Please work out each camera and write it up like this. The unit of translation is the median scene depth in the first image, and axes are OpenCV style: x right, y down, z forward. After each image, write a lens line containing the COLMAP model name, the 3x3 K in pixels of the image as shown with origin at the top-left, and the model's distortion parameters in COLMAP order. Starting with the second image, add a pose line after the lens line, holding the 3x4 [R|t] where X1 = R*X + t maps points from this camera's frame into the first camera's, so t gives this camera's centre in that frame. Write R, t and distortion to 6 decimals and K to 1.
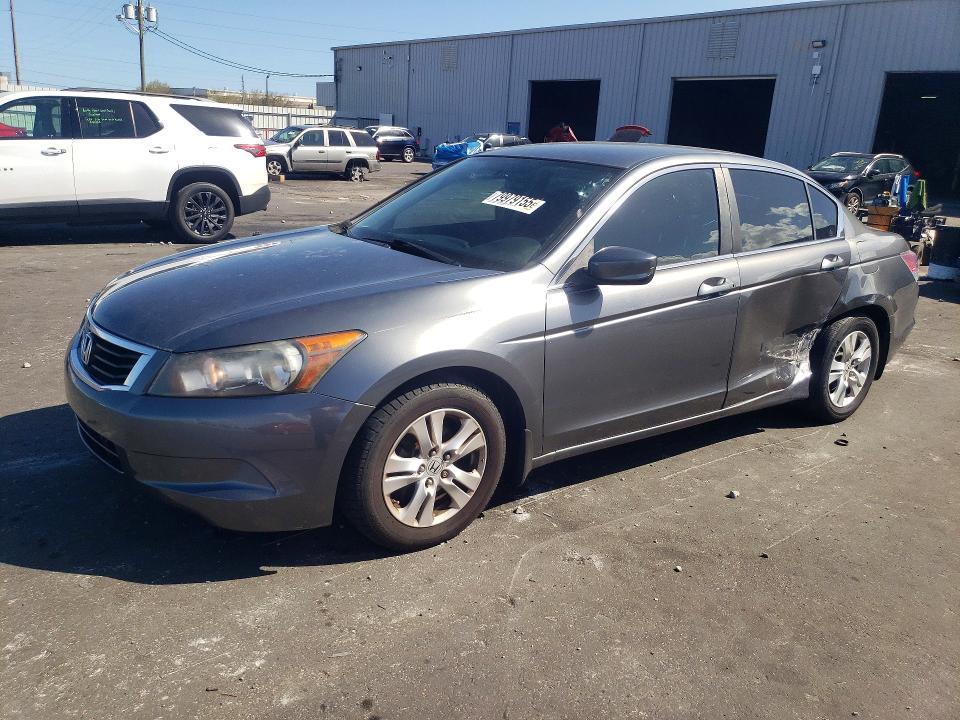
lens RADIAL K [[744.1, 0, 480.0], [0, 744.1, 360.0], [0, 0, 1]] dist [-0.003921, 0.003715]
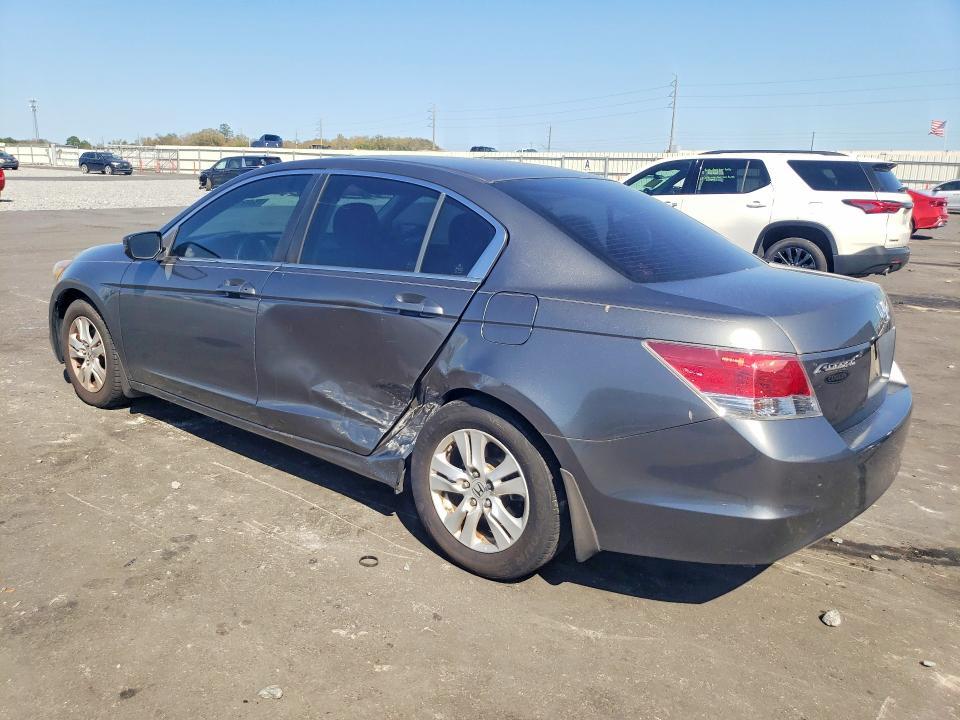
lens RADIAL K [[762.1, 0, 480.0], [0, 762.1, 360.0], [0, 0, 1]] dist [0.005981, 0.003223]
pose [[0.269239, 0.178028, -0.946476, 0.546095], [-0.280737, 0.954593, 0.099695, -0.078501], [0.921248, 0.238869, 0.306992, 0.396721]]
